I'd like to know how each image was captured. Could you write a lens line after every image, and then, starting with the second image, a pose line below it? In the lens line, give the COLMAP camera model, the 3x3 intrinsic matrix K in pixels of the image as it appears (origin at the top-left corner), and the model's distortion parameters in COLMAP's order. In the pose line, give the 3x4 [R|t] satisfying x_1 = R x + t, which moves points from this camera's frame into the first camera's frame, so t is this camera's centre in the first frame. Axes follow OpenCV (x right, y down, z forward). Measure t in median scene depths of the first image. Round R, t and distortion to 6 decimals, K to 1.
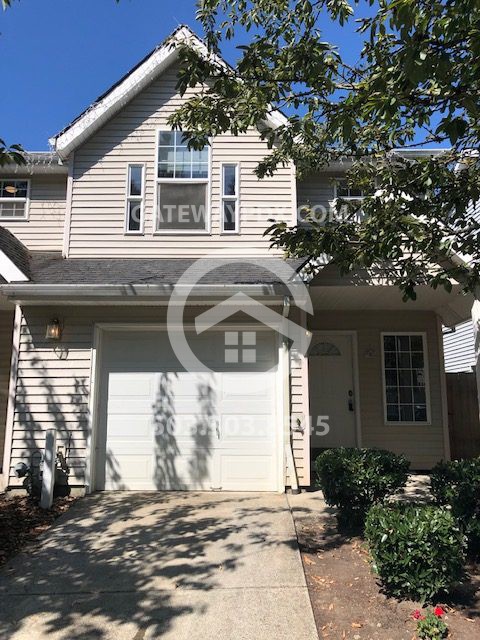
lens RADIAL K [[528.1, 0, 237.1], [0, 528.1, 321.1], [0, 0, 1]] dist [0.034931, -0.025740]
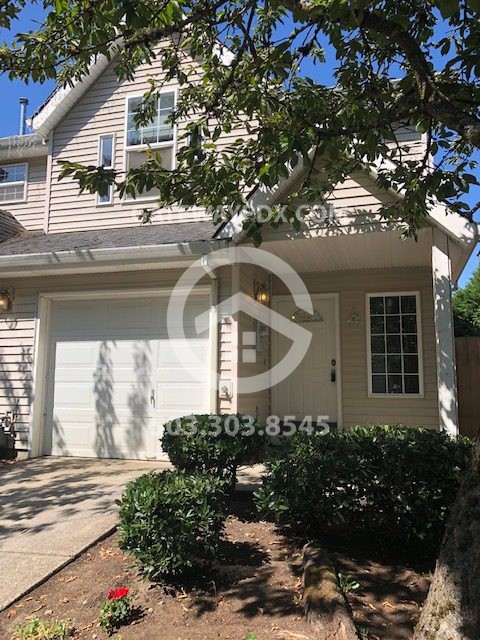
lens RADIAL K [[528.1, 0, 241.6], [0, 528.1, 318.8], [0, 0, 1]] dist [0.034931, -0.025740]
pose [[0.963424, -0.029678, -0.266332, 0.379594], [0.036927, 0.999070, 0.022253, 0.044406], [0.265424, -0.031274, 0.963625, 0.114775]]
